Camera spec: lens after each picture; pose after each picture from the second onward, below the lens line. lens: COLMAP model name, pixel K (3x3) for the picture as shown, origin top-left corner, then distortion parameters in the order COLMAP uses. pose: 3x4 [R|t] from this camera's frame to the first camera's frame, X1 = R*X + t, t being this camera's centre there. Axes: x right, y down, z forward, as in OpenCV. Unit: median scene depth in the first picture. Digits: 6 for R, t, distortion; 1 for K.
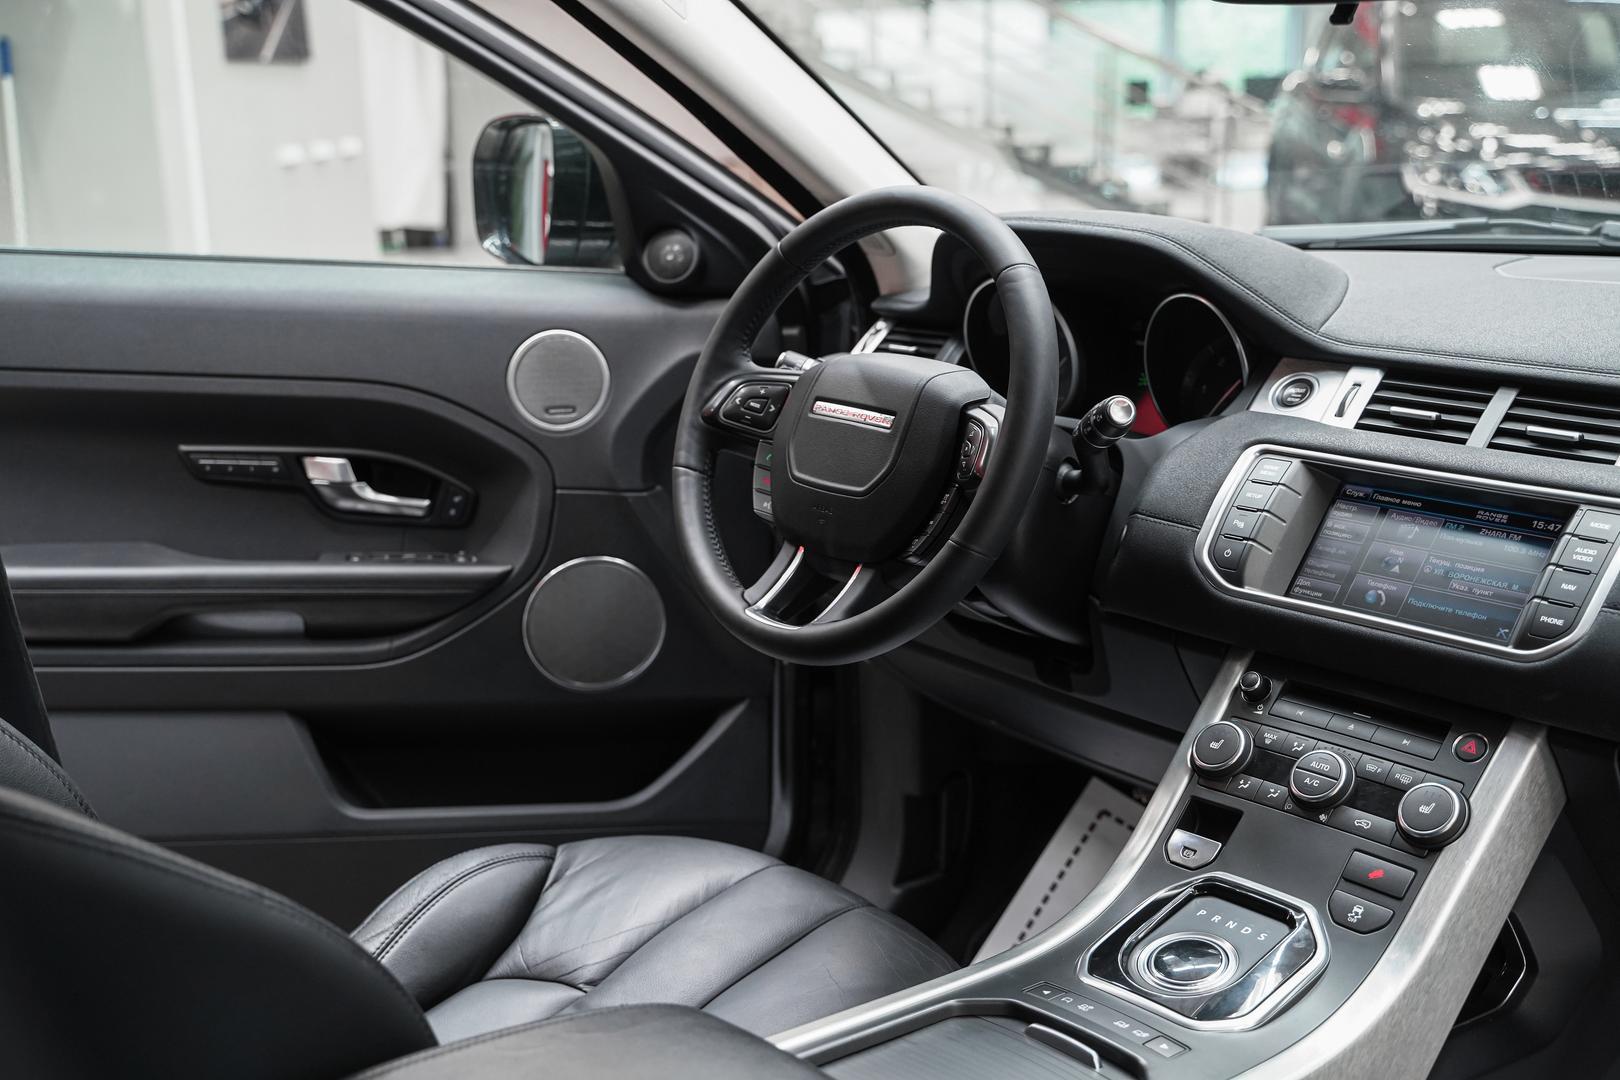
lens RADIAL K [[1883.1, 0, 819.5], [0, 1883.1, 531.6], [0, 0, 1]] dist [0.012084, 0.082931]
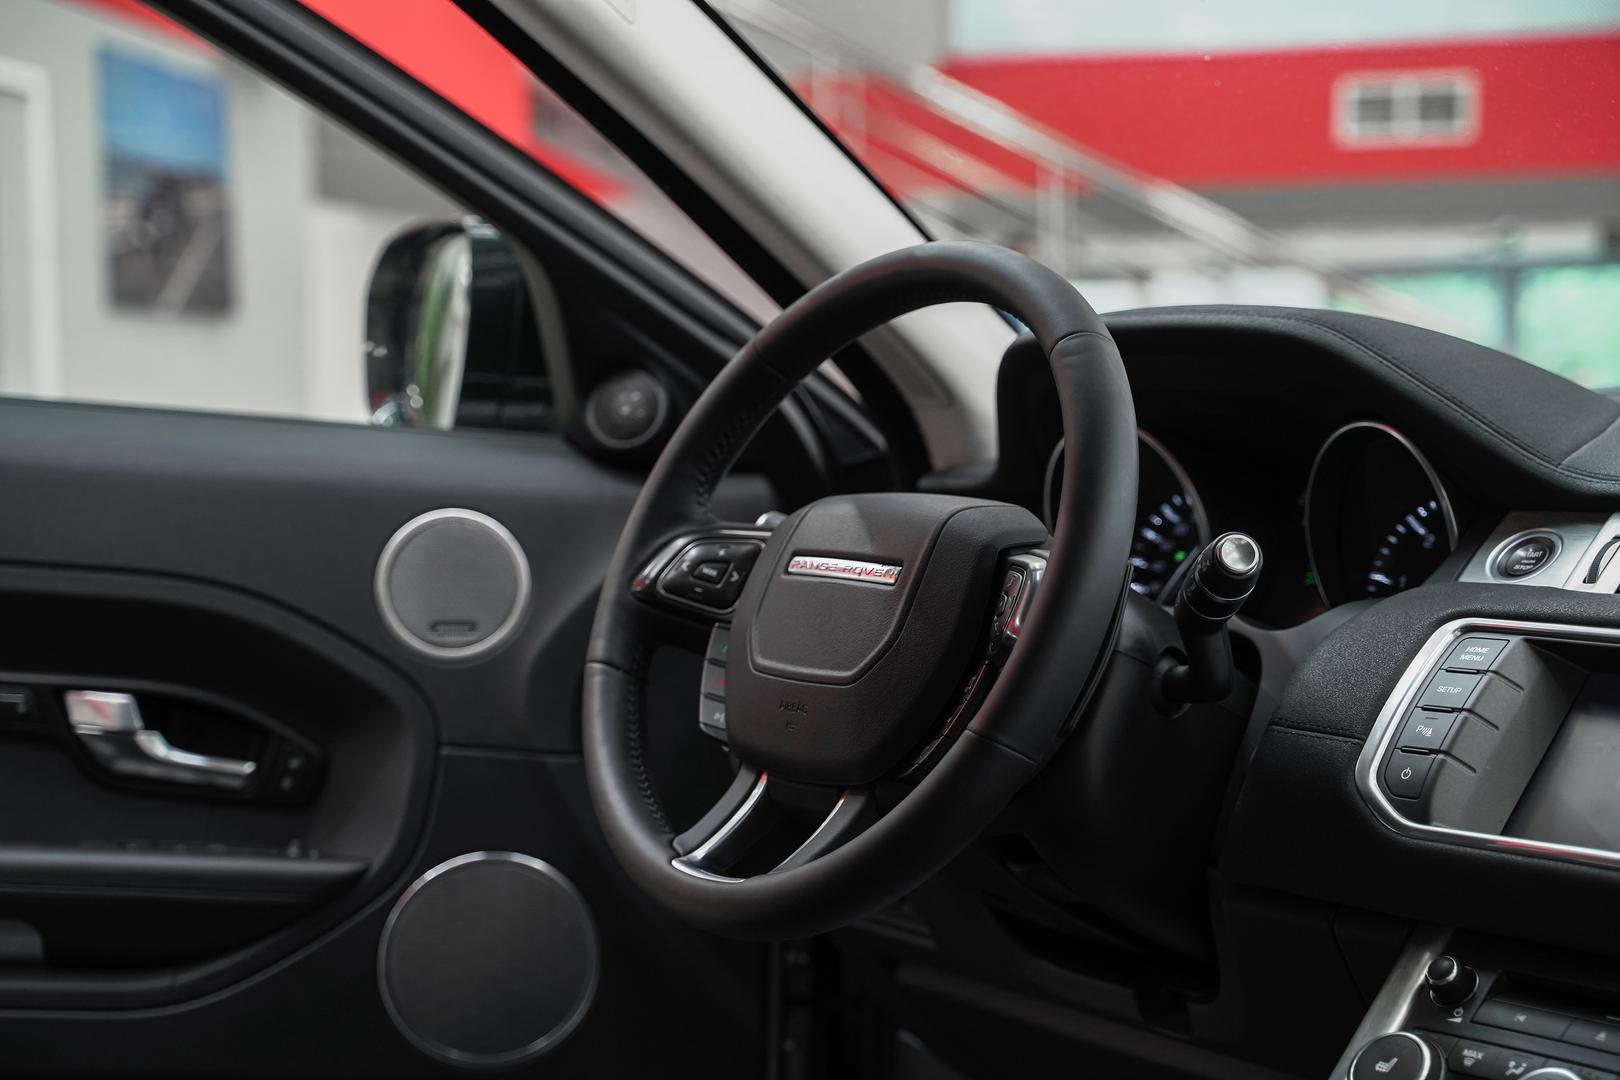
lens RADIAL K [[2798.1, 0, 810.0], [0, 2798.1, 540.0], [0, 0, 1]] dist [0.238702, -0.045177]
pose [[0.997580, 0.020251, -0.066507, 0.073722], [-0.032358, 0.981948, -0.186363, 0.116111], [0.061532, 0.188064, 0.980227, 0.022725]]
